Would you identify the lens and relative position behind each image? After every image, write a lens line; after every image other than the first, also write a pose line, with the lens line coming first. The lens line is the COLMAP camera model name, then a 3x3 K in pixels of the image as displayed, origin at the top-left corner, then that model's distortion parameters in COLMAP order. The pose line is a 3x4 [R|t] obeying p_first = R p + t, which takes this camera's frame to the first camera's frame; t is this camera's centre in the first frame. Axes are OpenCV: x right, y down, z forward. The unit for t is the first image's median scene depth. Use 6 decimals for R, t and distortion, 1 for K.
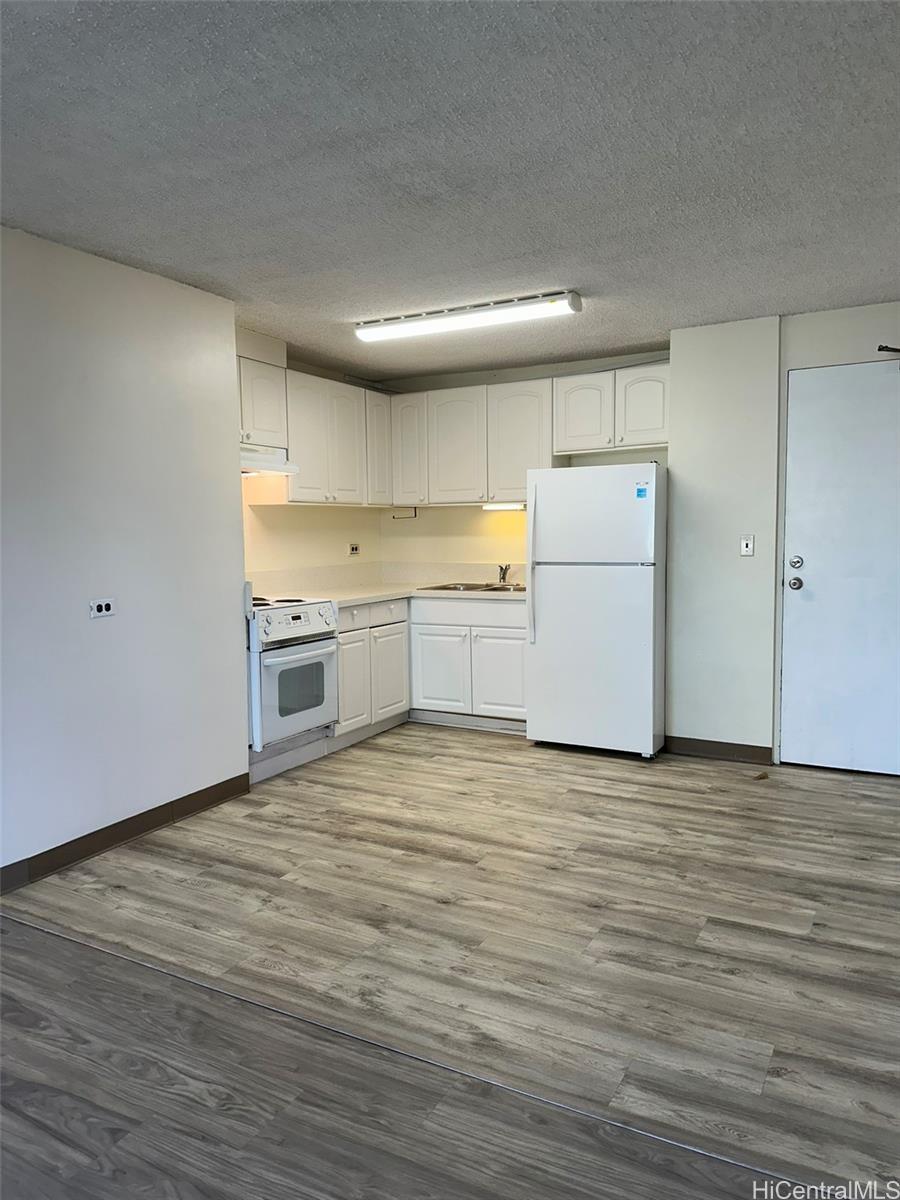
lens RADIAL K [[854.3, 0, 435.9], [0, 854.3, 585.3], [0, 0, 1]] dist [0.059395, -0.063296]
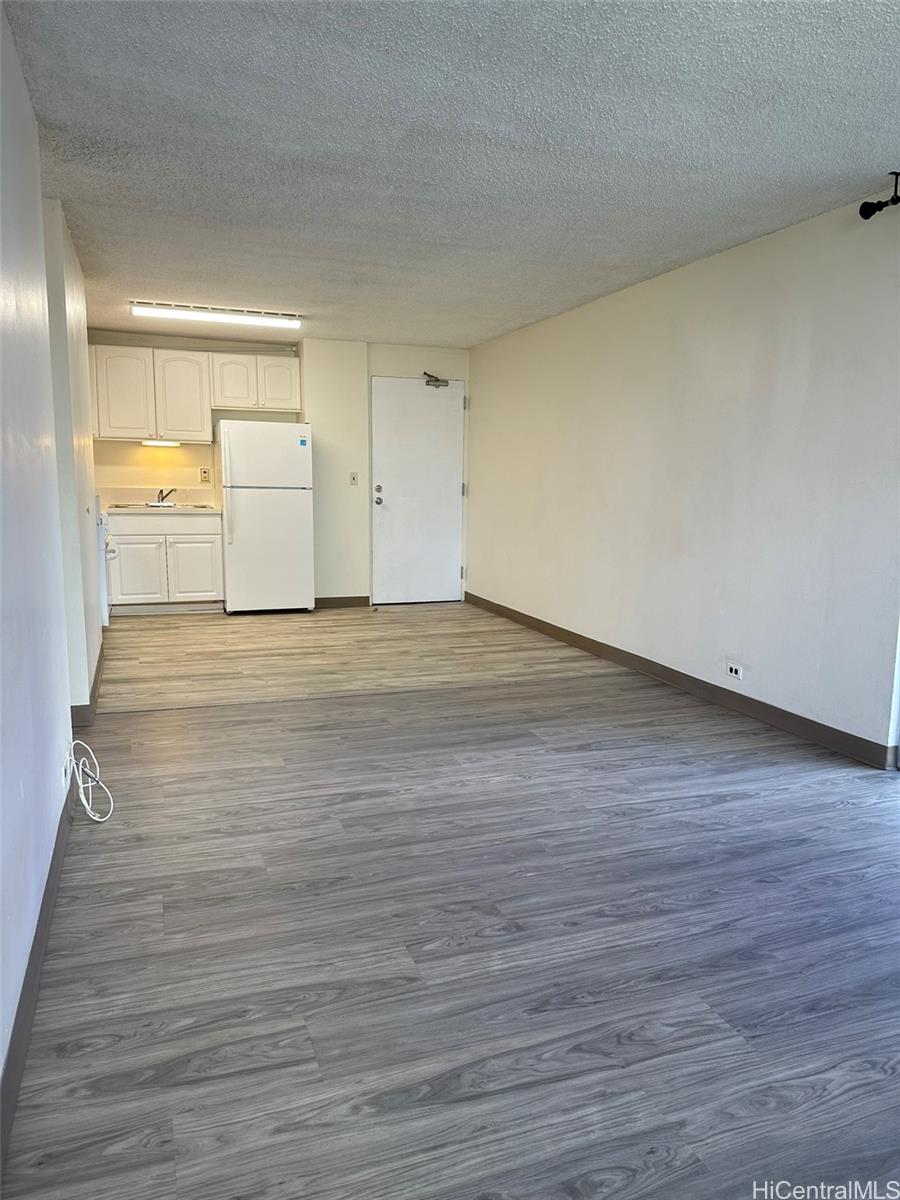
lens RADIAL K [[854.3, 0, 471.1], [0, 854.3, 589.1], [0, 0, 1]] dist [0.059395, -0.063296]
pose [[0.642212, -0.076459, 0.762704, -0.808787], [0.026012, 0.996613, 0.078006, 0.046867], [-0.766086, -0.030257, 0.642026, -0.262377]]
